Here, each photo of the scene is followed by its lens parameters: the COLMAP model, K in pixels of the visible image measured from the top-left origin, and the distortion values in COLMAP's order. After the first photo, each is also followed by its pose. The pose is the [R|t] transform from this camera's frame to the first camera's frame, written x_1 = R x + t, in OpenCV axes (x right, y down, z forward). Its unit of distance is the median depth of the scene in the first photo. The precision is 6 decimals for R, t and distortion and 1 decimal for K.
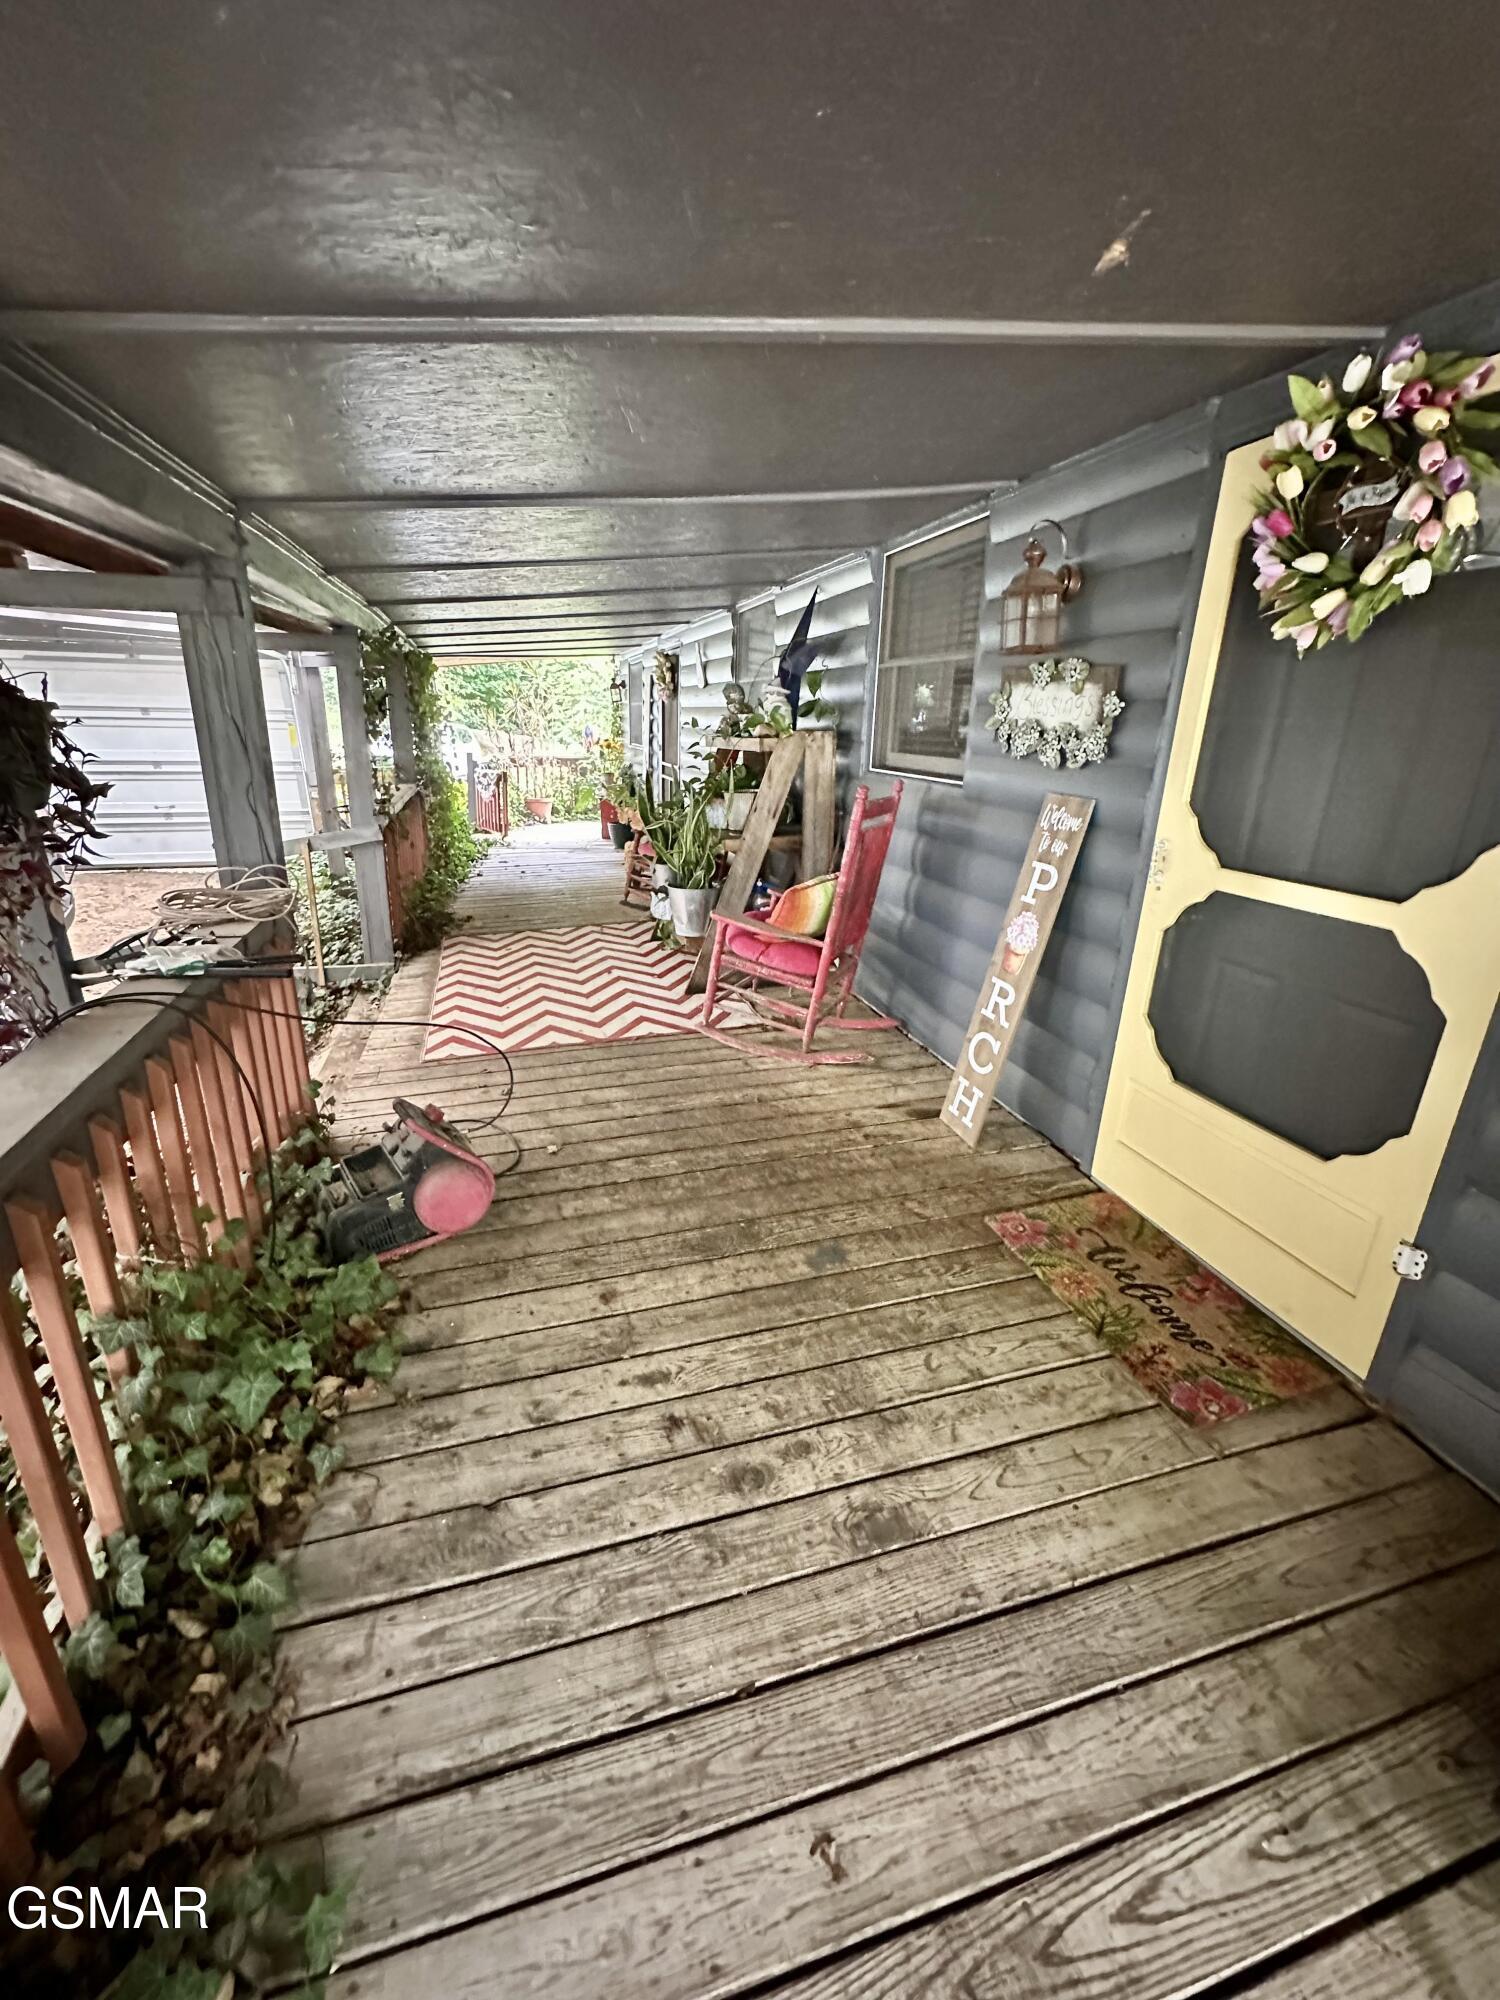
lens RADIAL K [[802.4, 0, 750.0], [0, 802.4, 1000.0], [0, 0, 1]] dist [-0.001733, -0.000022]
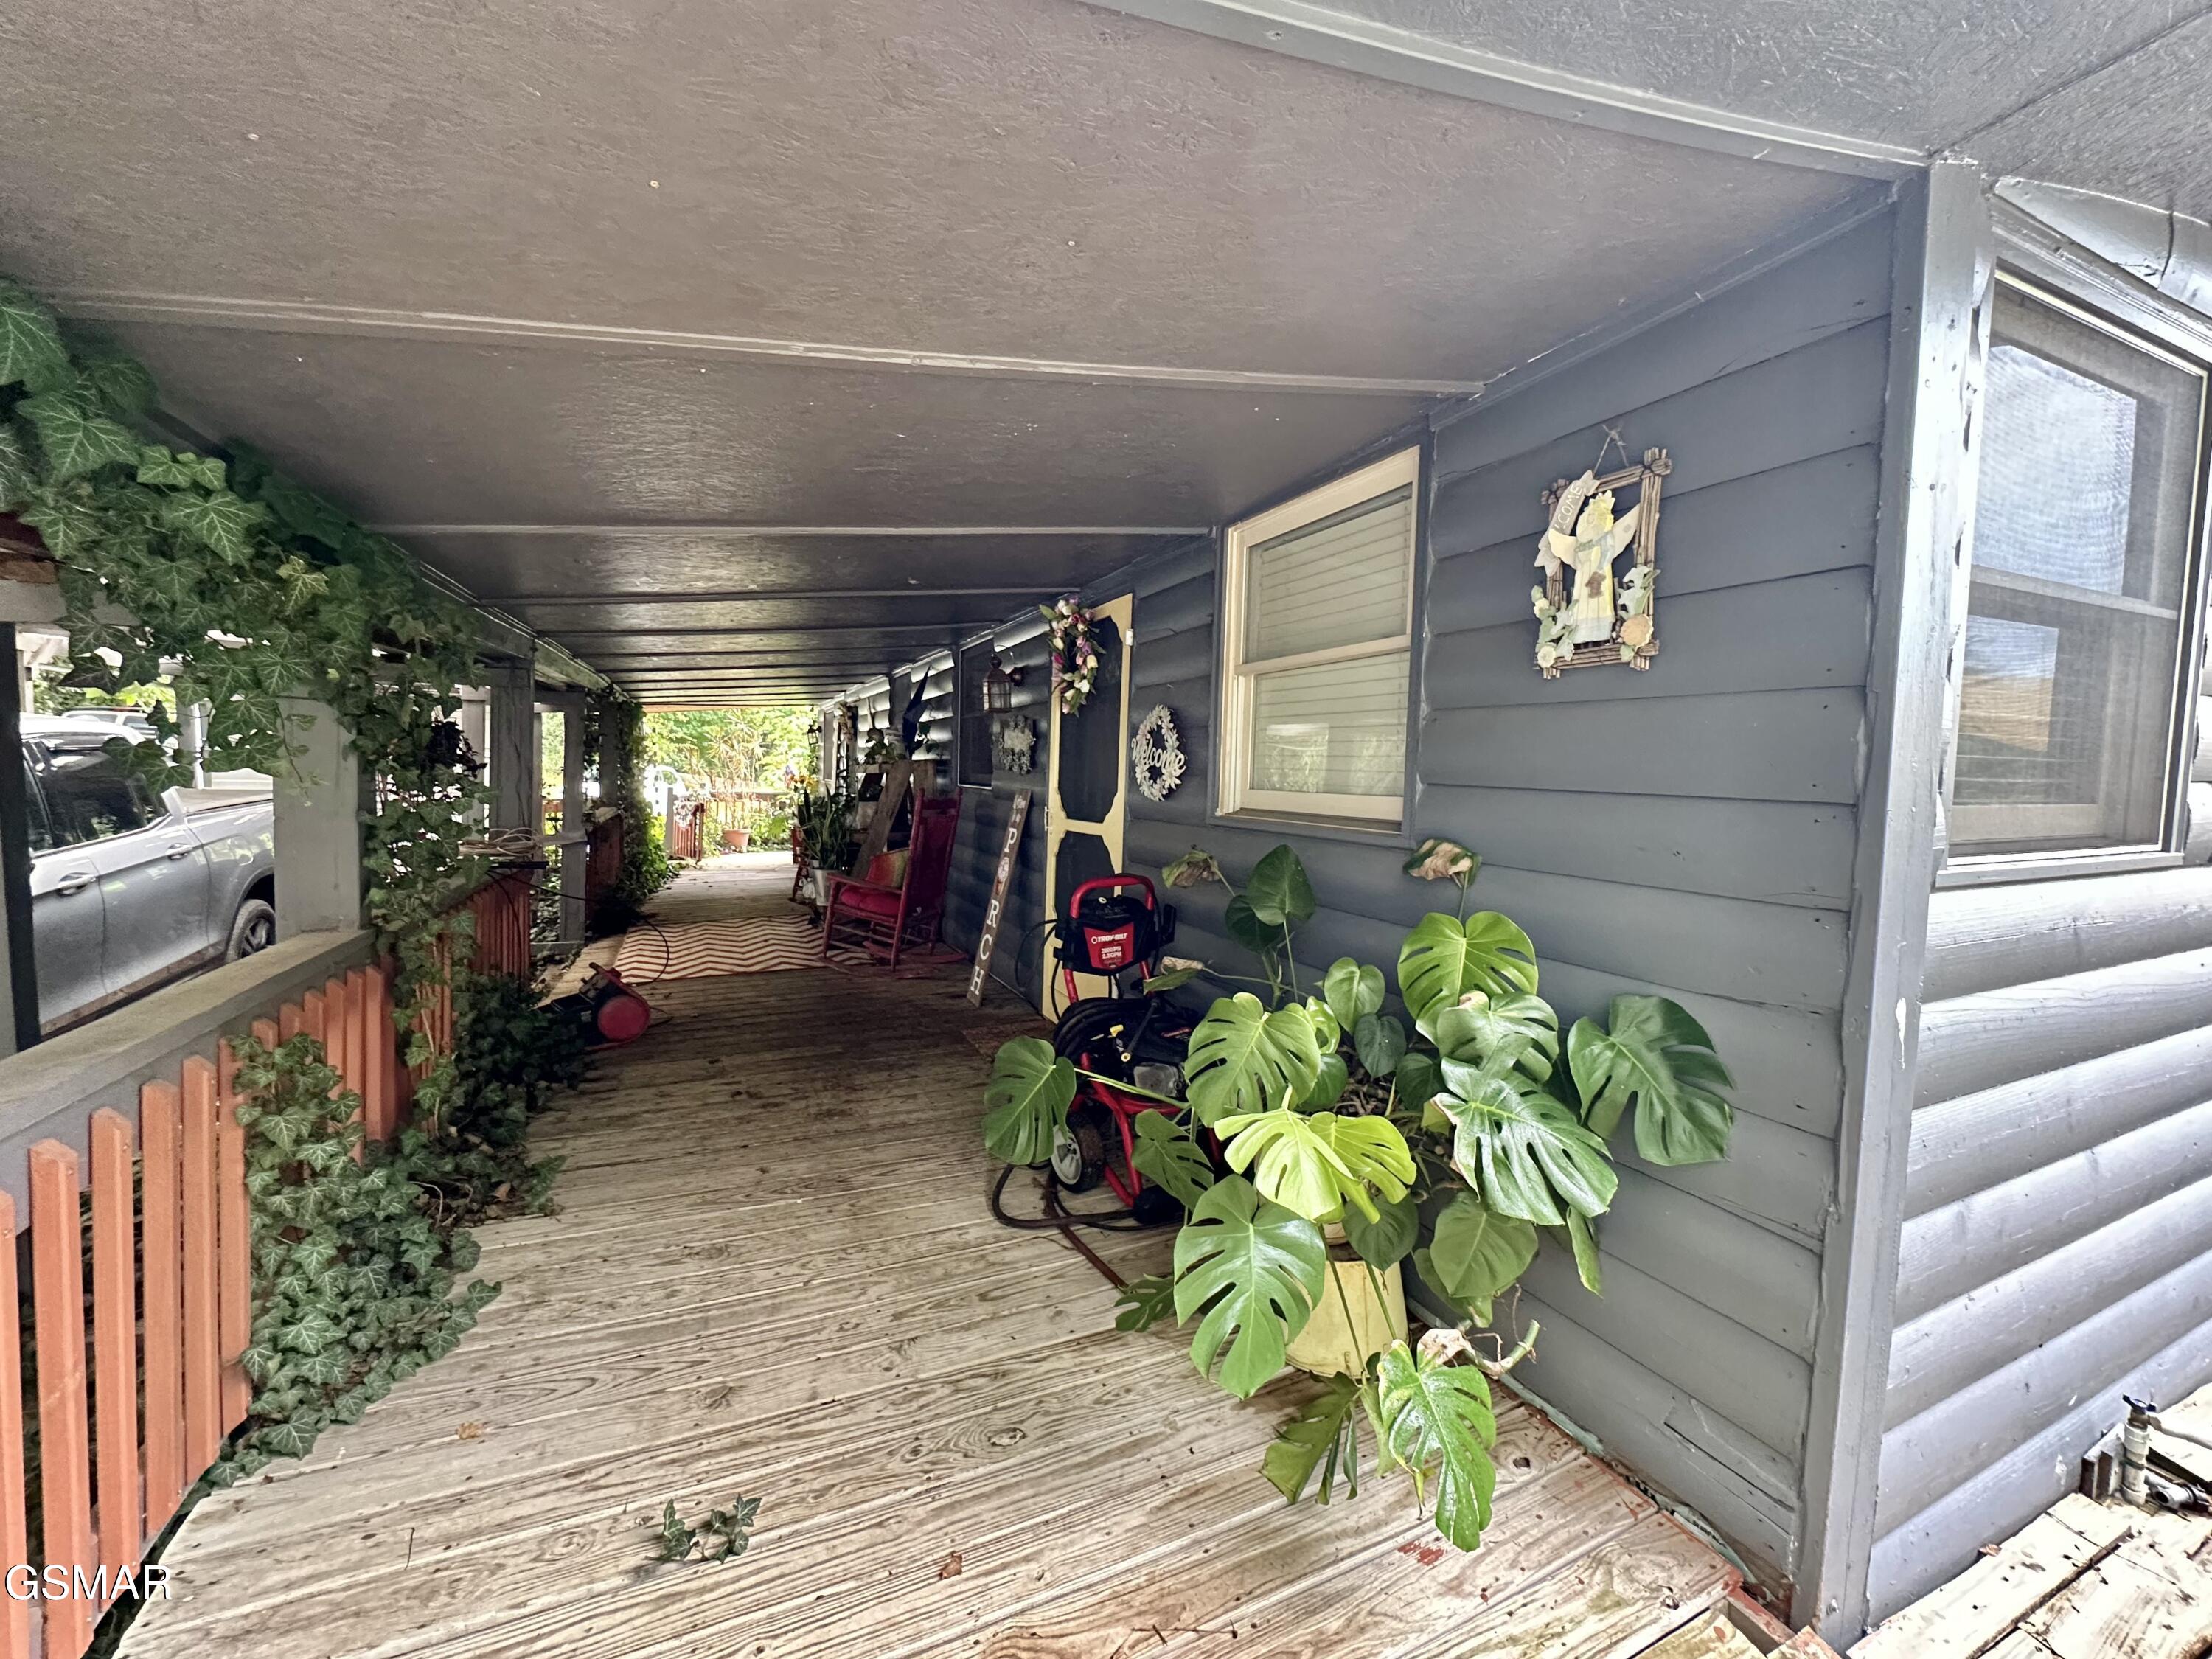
lens RADIAL K [[887.4, 0, 1106.0], [0, 887.4, 829.5], [0, 0, 1]] dist [-0.001733, -0.000022]
pose [[0.991858, -0.004995, 0.127253, 0.176235], [0.038345, 0.964573, -0.261015, 0.178524], [-0.121441, 0.263769, 0.956911, -0.441781]]
